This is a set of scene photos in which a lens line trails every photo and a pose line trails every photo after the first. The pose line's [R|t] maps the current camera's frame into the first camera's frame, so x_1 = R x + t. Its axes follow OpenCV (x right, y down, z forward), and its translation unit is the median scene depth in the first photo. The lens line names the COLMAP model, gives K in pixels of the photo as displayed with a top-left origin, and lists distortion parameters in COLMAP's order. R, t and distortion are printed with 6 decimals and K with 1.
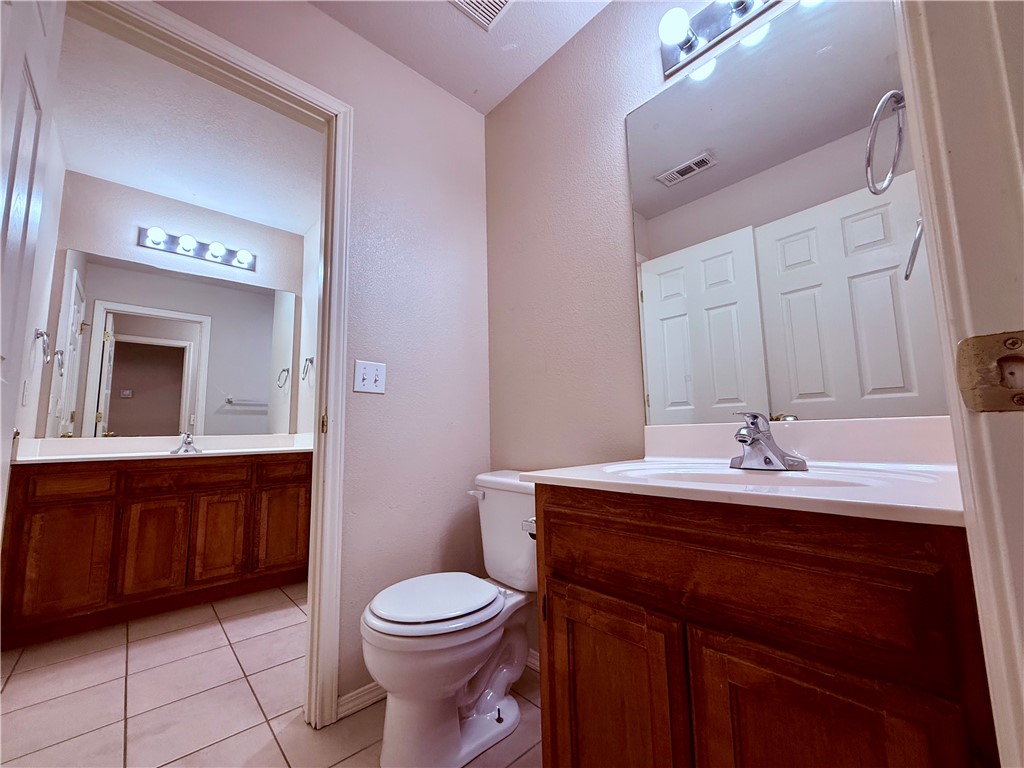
lens RADIAL K [[411.1, 0, 510.6], [0, 411.1, 382.3], [0, 0, 1]] dist [-0.000625, -0.000320]
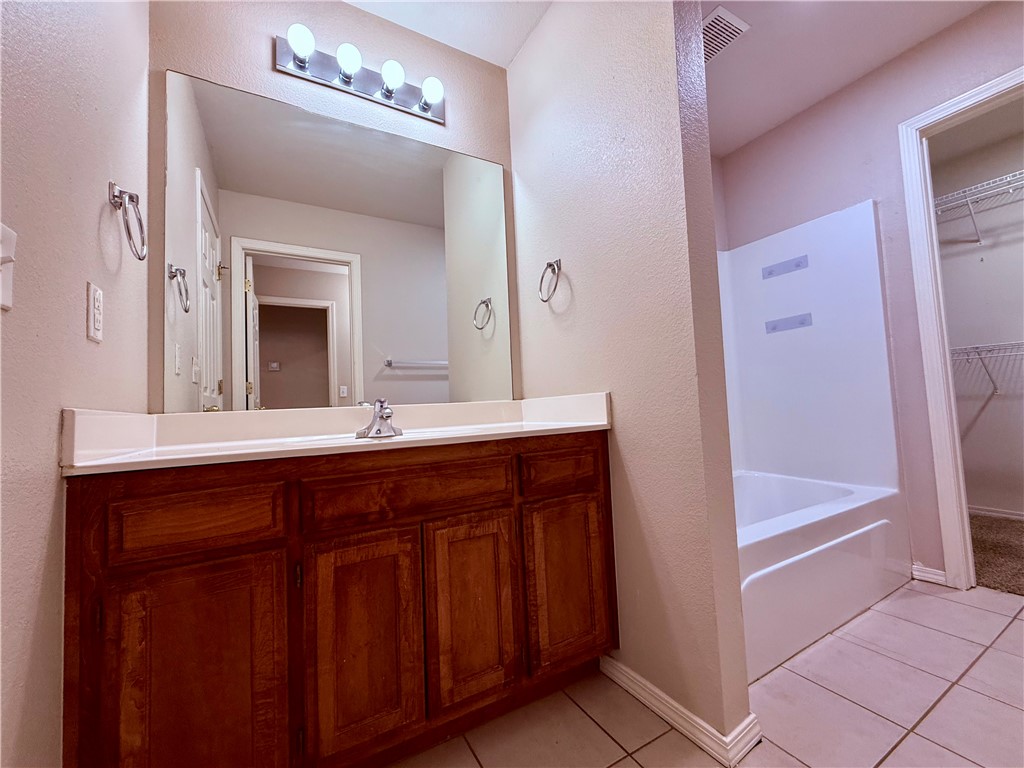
lens RADIAL K [[411.1, 0, 510.6], [0, 411.1, 382.3], [0, 0, 1]] dist [-0.000625, -0.000320]
pose [[0.973700, -0.037814, -0.224675, -0.533745], [0.053292, 0.996575, 0.063226, 0.080998], [0.221515, -0.073537, 0.972380, 0.547617]]
